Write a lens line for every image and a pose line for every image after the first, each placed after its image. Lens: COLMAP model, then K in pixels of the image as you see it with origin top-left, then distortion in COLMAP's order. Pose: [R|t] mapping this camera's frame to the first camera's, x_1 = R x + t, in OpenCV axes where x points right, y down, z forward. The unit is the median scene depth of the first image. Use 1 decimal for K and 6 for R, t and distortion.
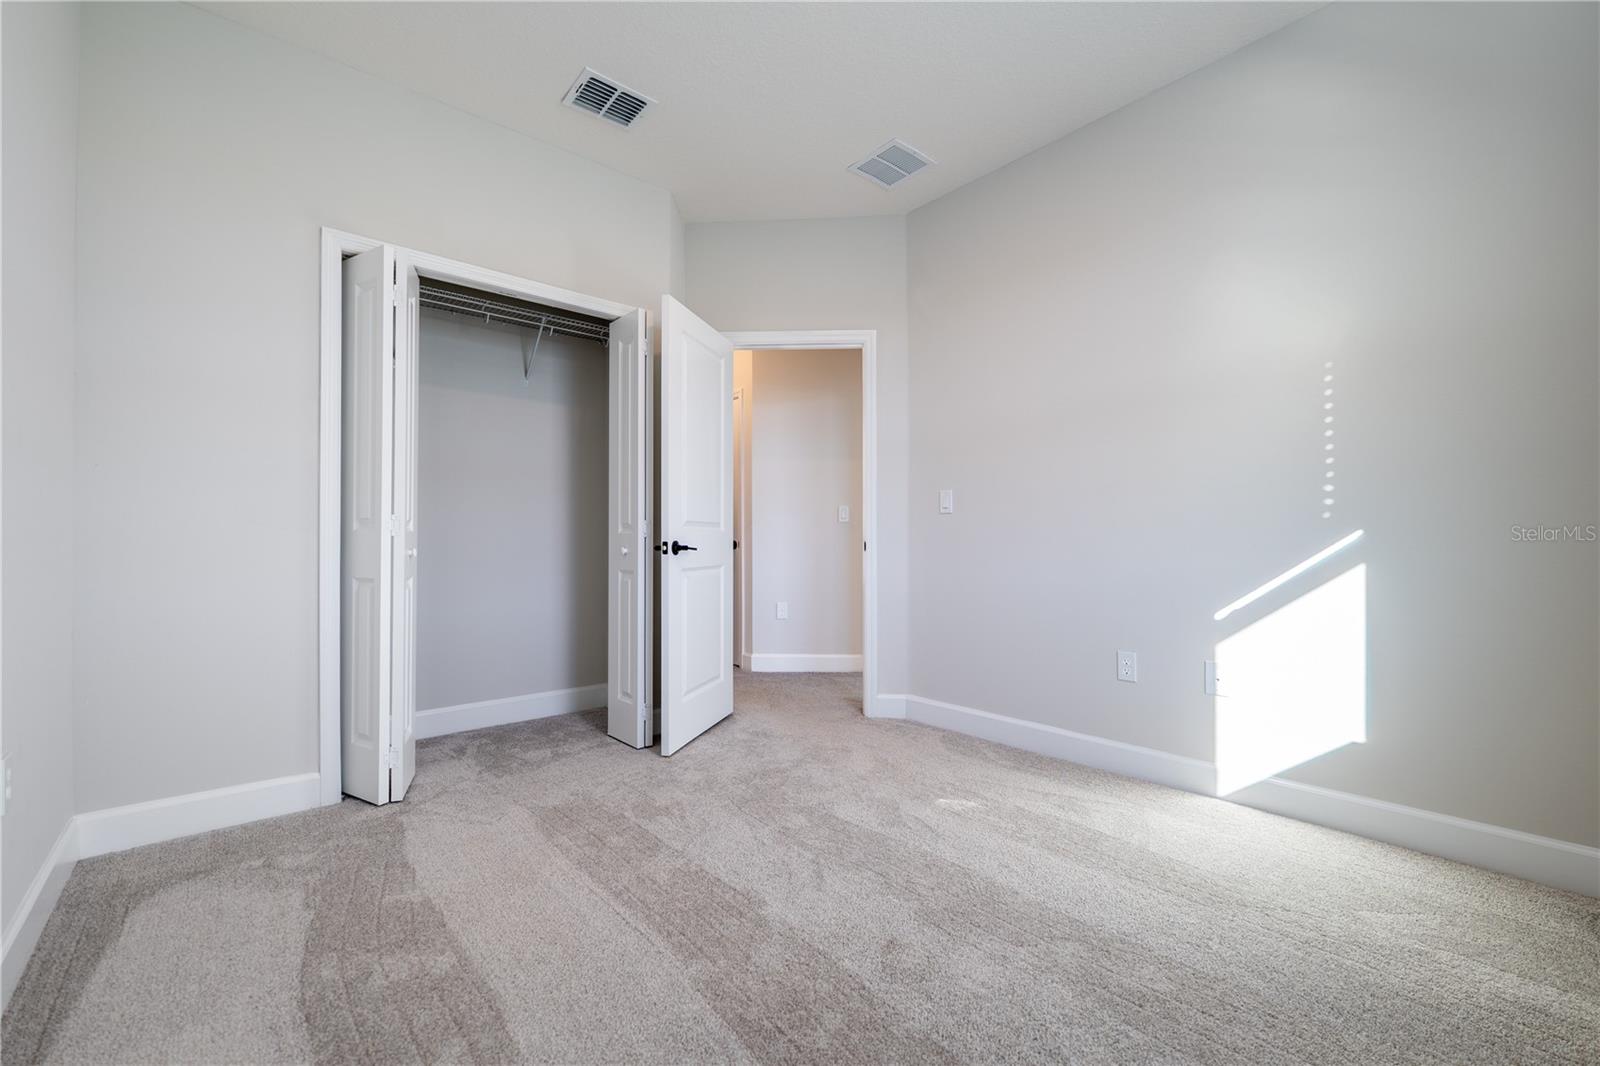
lens RADIAL K [[655.3, 0, 790.7], [0, 655.3, 537.5], [0, 0, 1]] dist [0.000793, 0.000775]
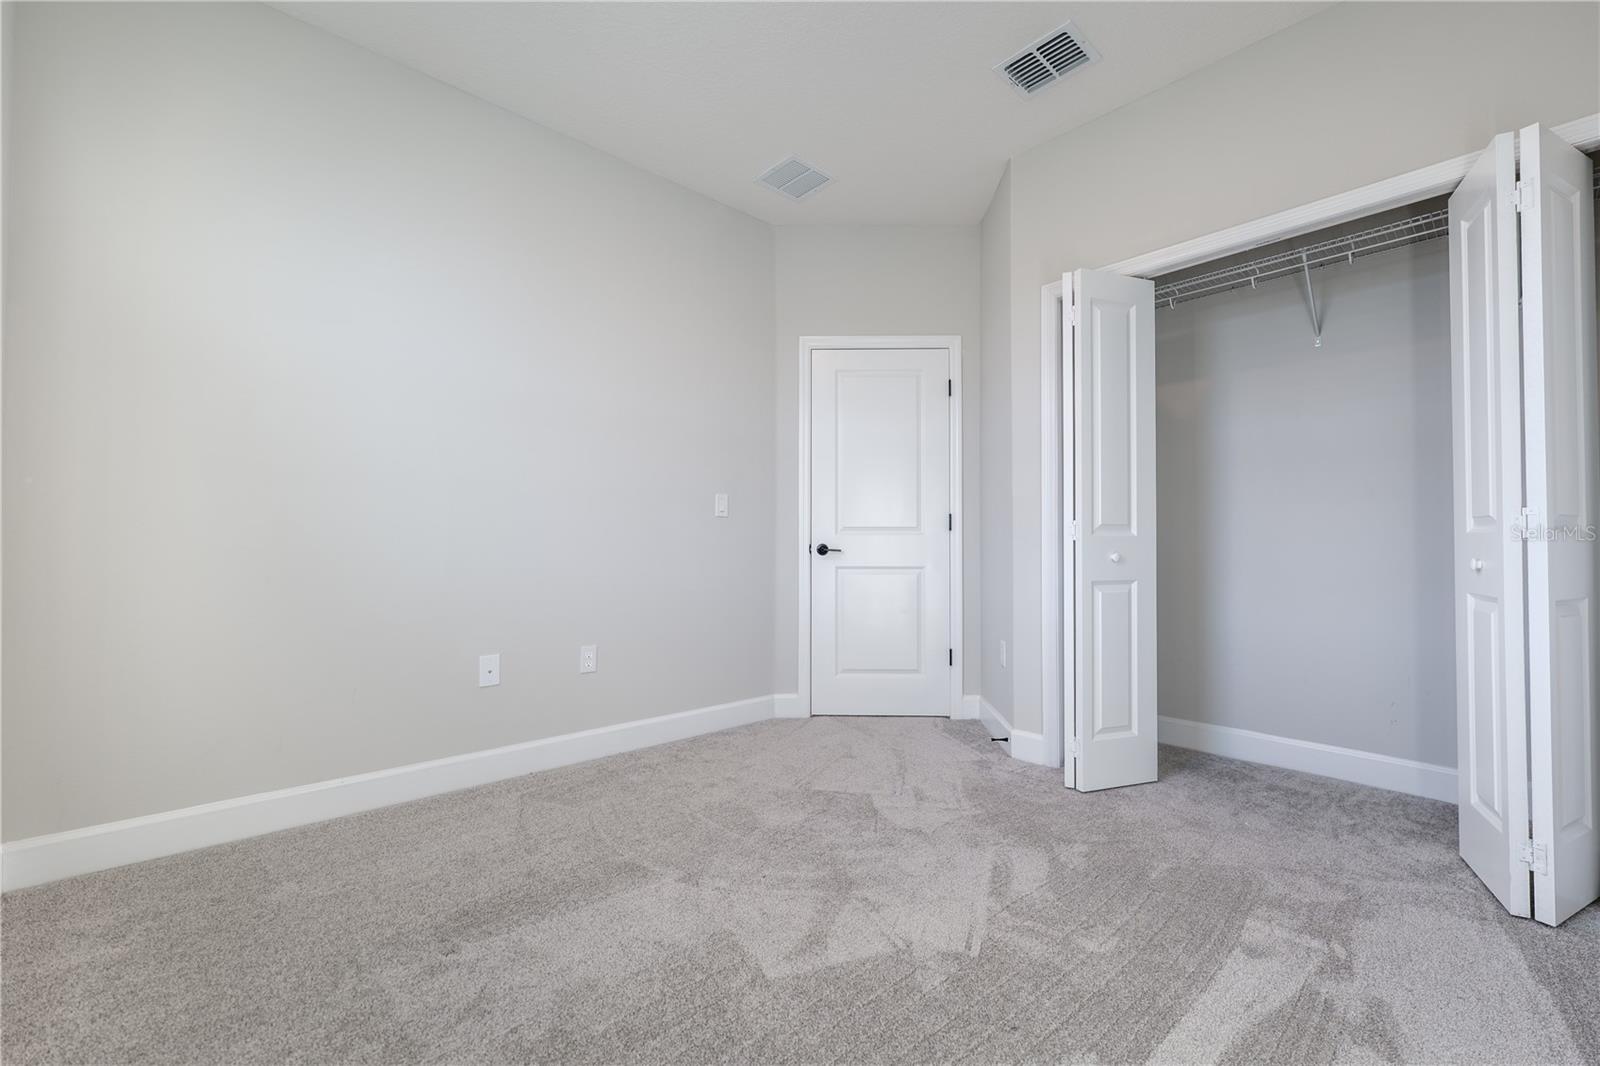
lens RADIAL K [[655.3, 0, 790.8], [0, 655.3, 530.1], [0, 0, 1]] dist [0.000793, 0.000775]
pose [[0.002103, -0.011165, -0.999935, 0.420032], [0.000262, 0.999938, -0.011164, -0.002292], [0.999998, -0.000239, 0.002106, 0.427429]]
